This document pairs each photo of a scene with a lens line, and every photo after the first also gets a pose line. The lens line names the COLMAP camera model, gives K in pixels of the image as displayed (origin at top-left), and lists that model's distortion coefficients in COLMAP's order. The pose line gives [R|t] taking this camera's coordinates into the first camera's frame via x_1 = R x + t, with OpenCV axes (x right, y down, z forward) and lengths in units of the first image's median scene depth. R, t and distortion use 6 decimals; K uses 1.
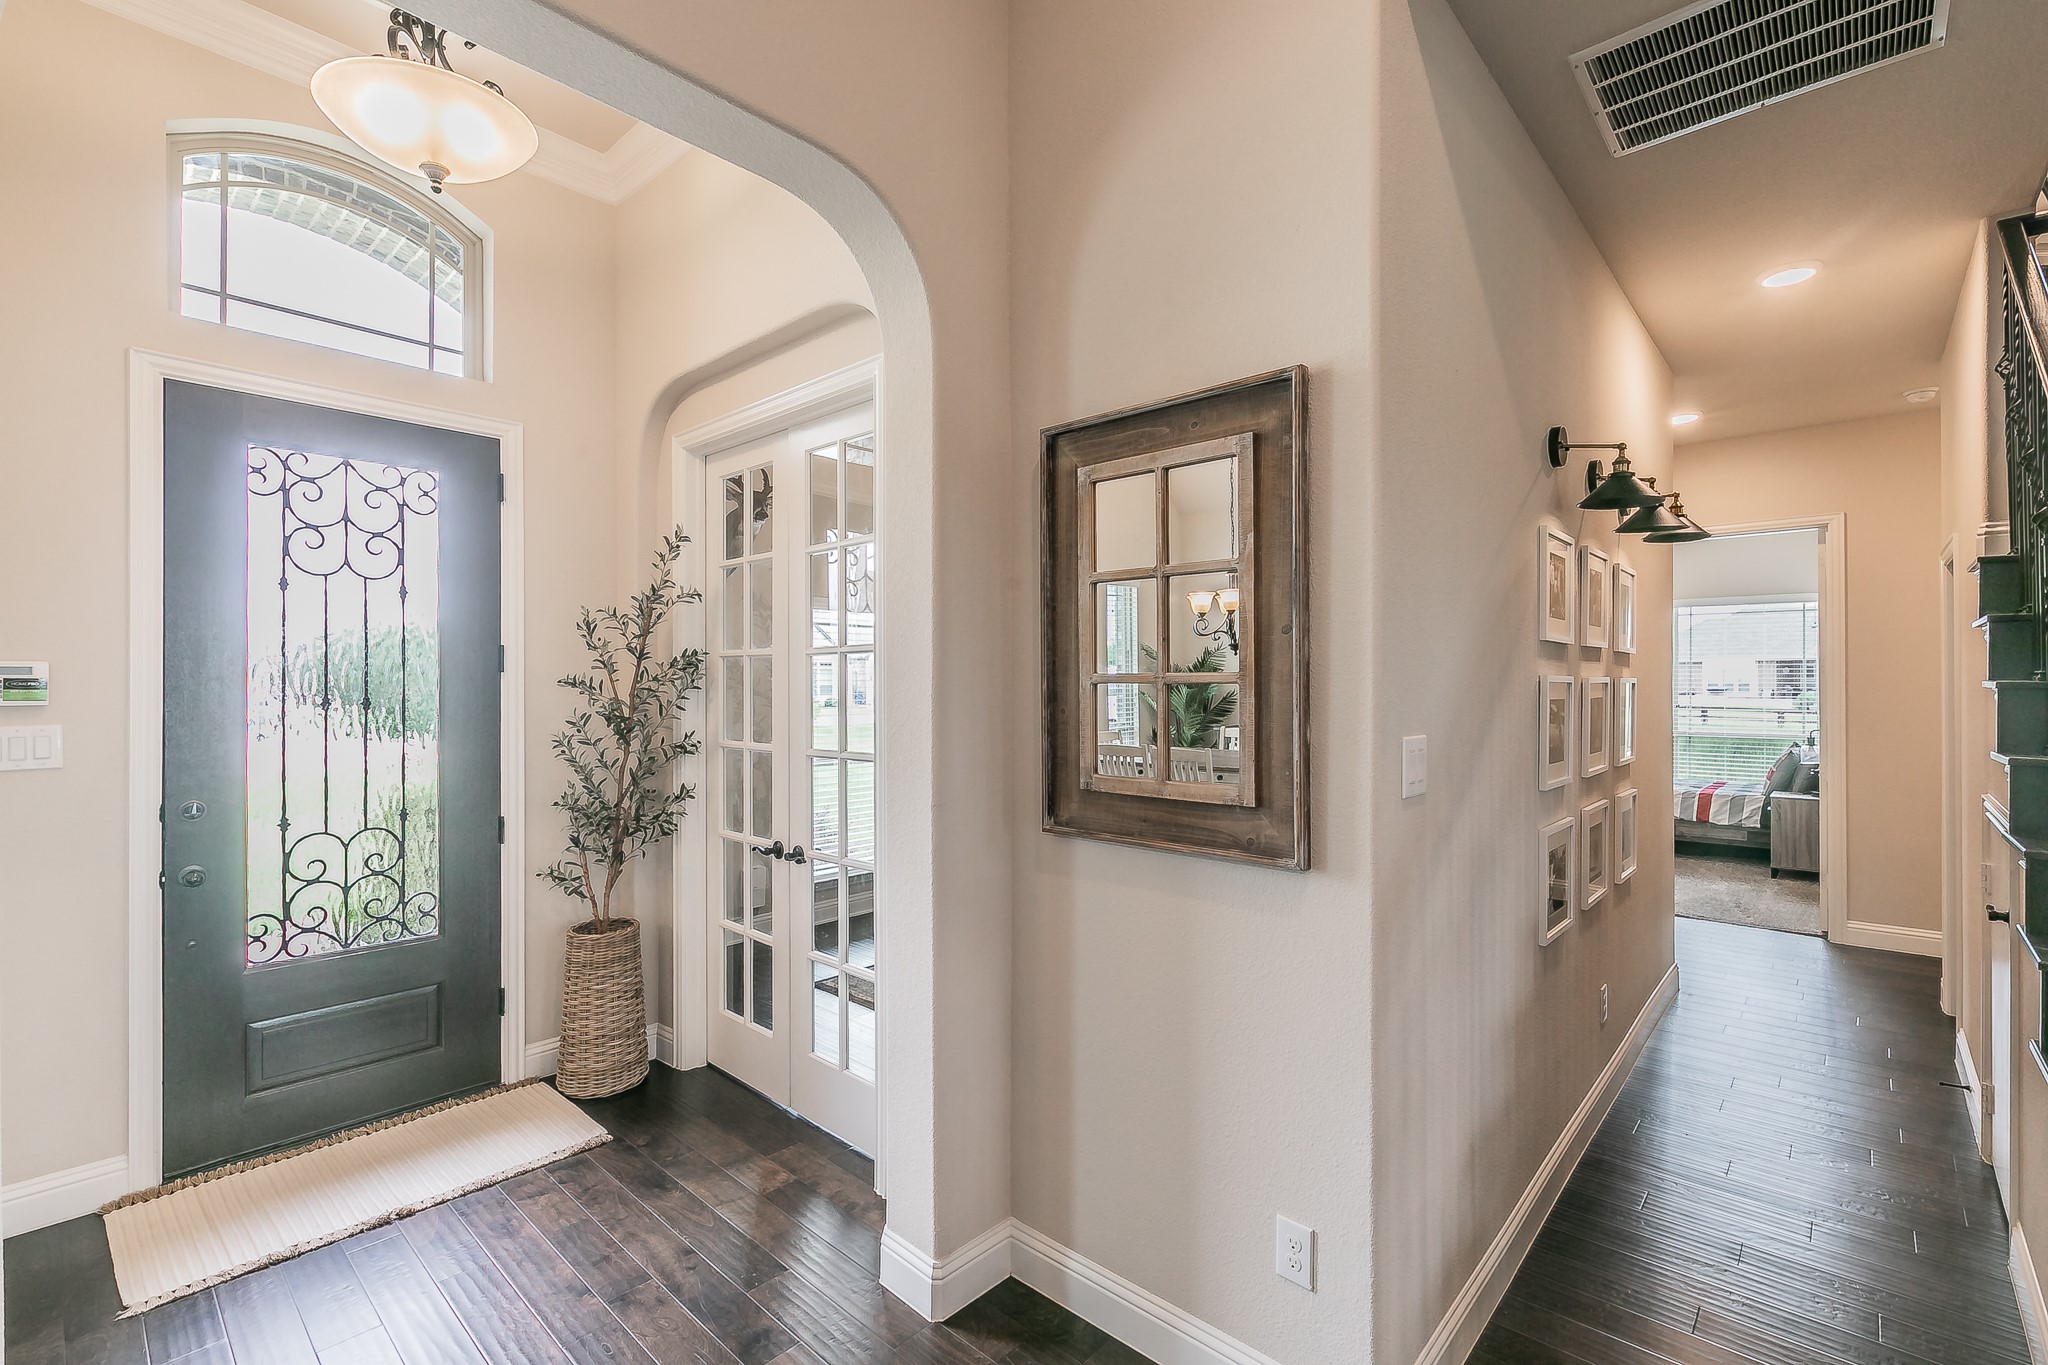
lens RADIAL K [[896.6, 0, 1027.2], [0, 896.6, 689.7], [0, 0, 1]] dist [-0.002888, 0.000156]
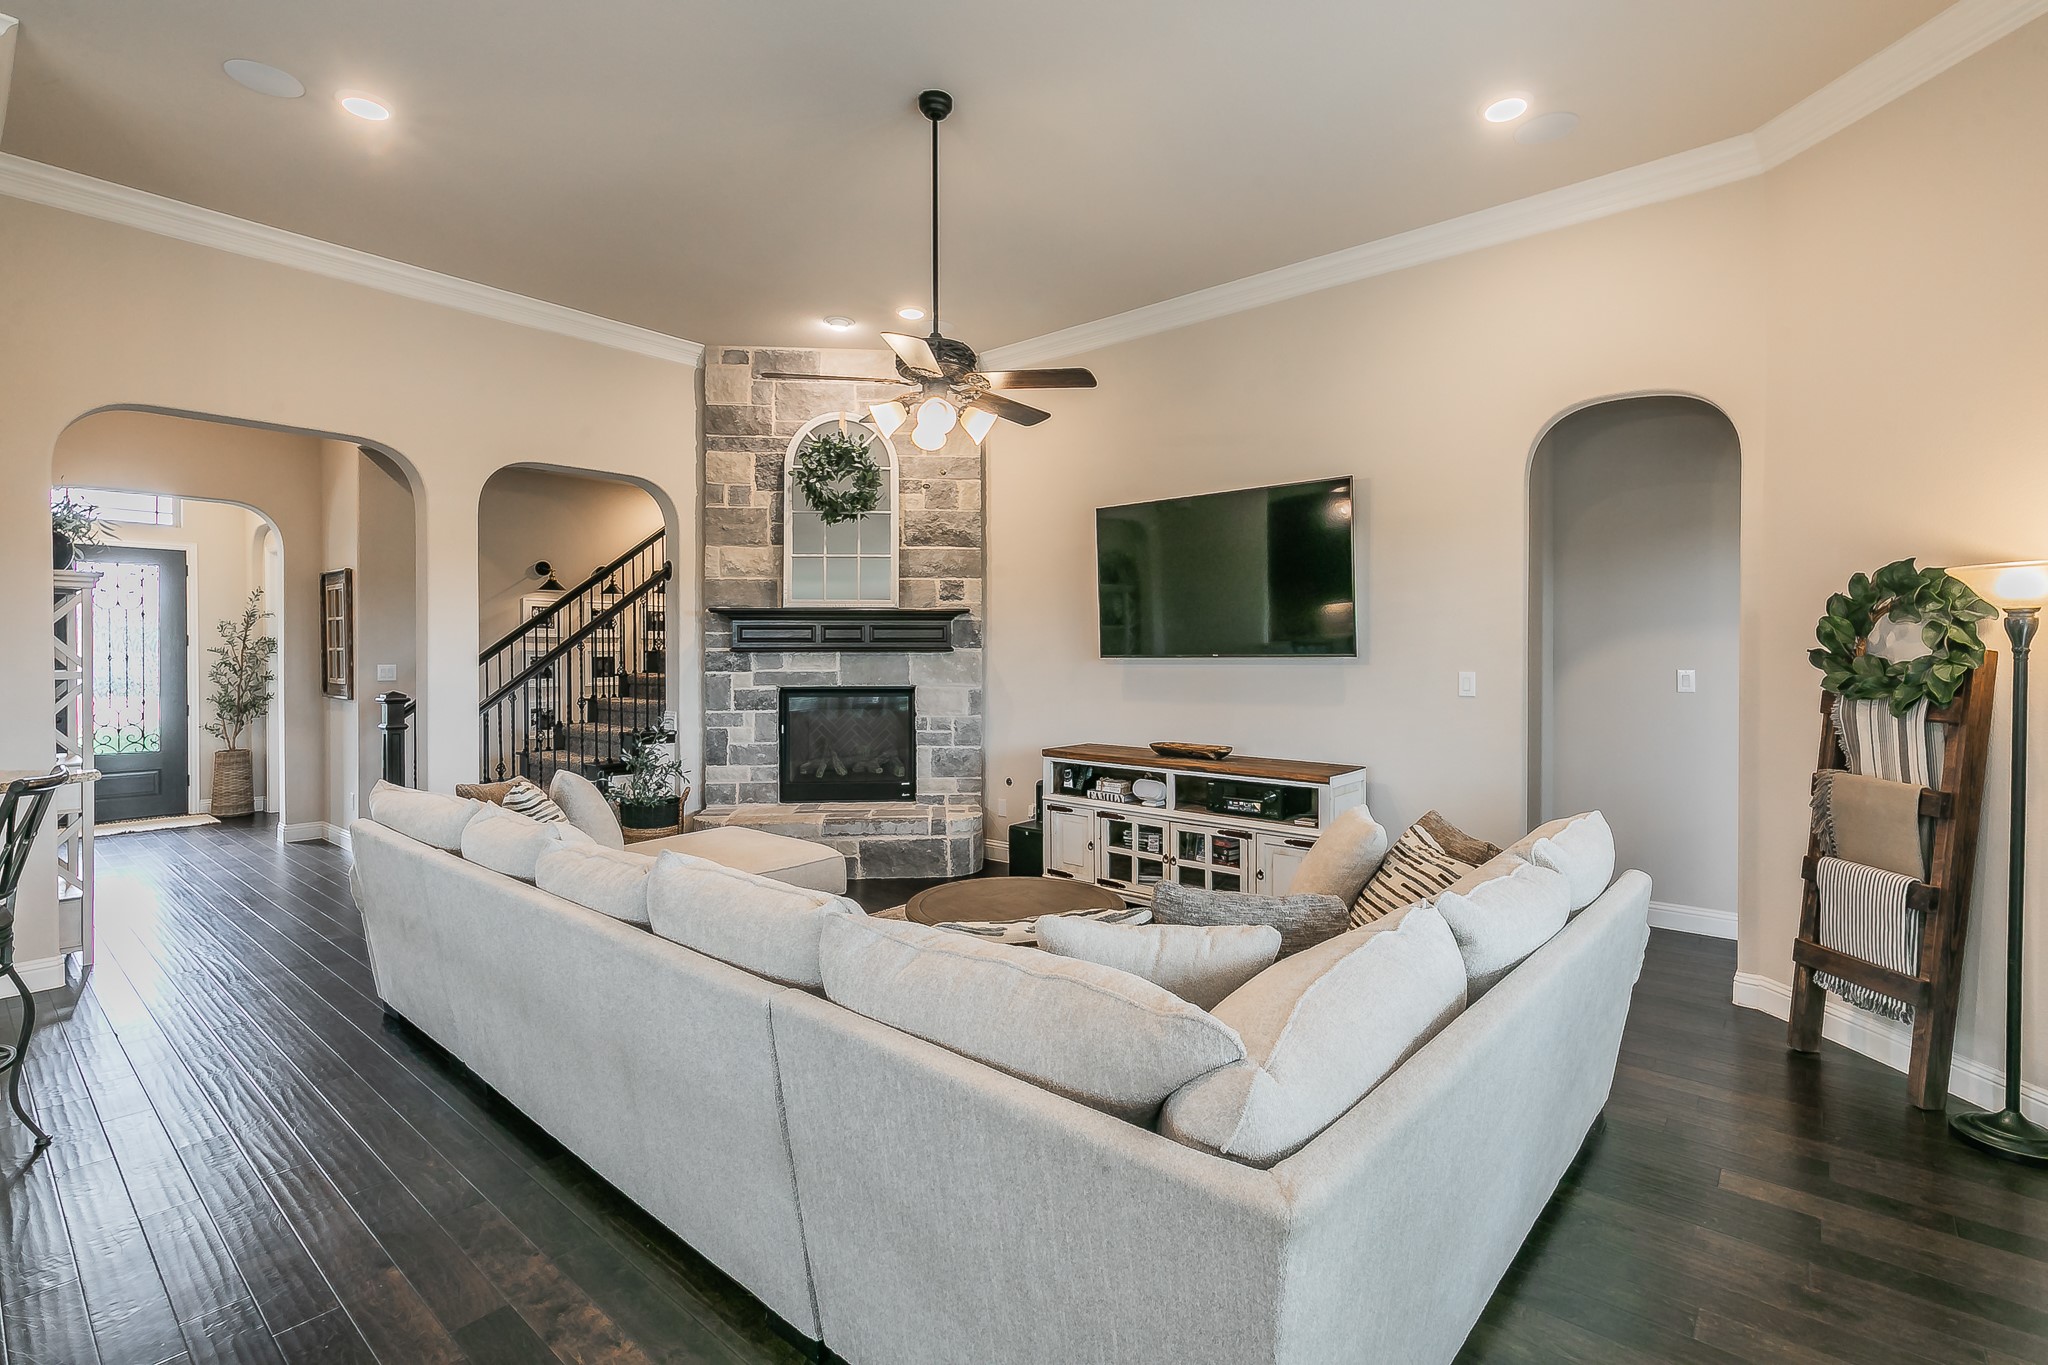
lens RADIAL K [[912.3, 0, 995.0], [0, 912.3, 660.5], [0, 0, 1]] dist [-0.004124, -0.000297]
pose [[0.999485, -0.000586, 0.032088, 1.693309], [0.000315, 0.999964, 0.008460, -0.000508], [-0.032092, -0.008446, 0.999449, -1.711487]]
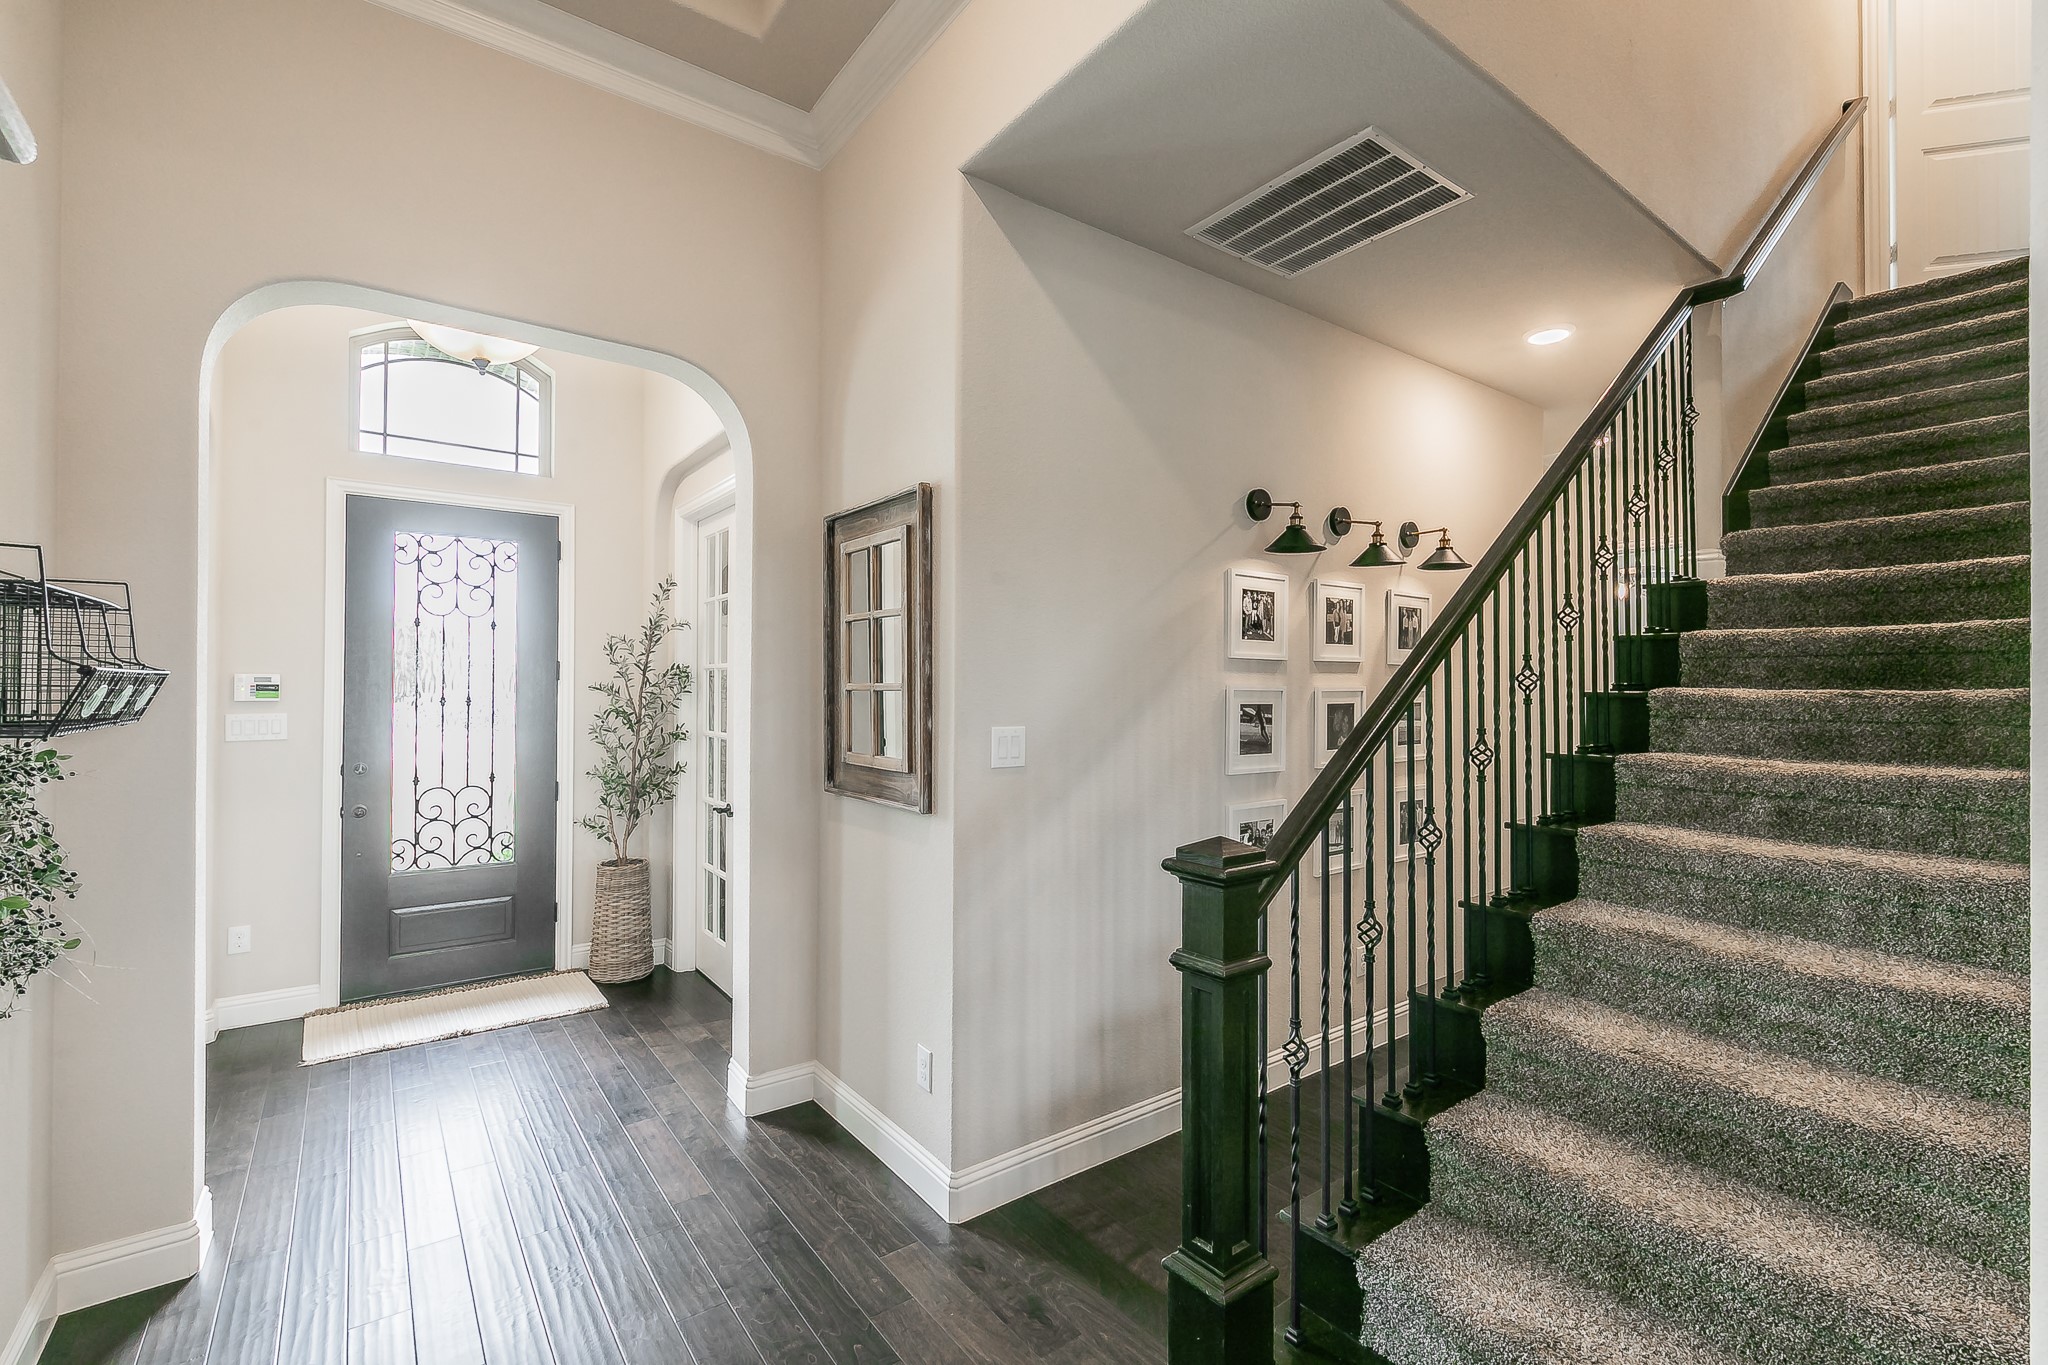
lens RADIAL K [[885.0, 0, 1006.5], [0, 885.0, 687.0], [0, 0, 1]] dist [-0.002467, -0.000024]
pose [[0.979911, 0.003417, -0.199406, 0.428795], [-0.005067, 0.999957, -0.007767, -0.001714], [0.199371, 0.008621, 0.979886, -0.257041]]
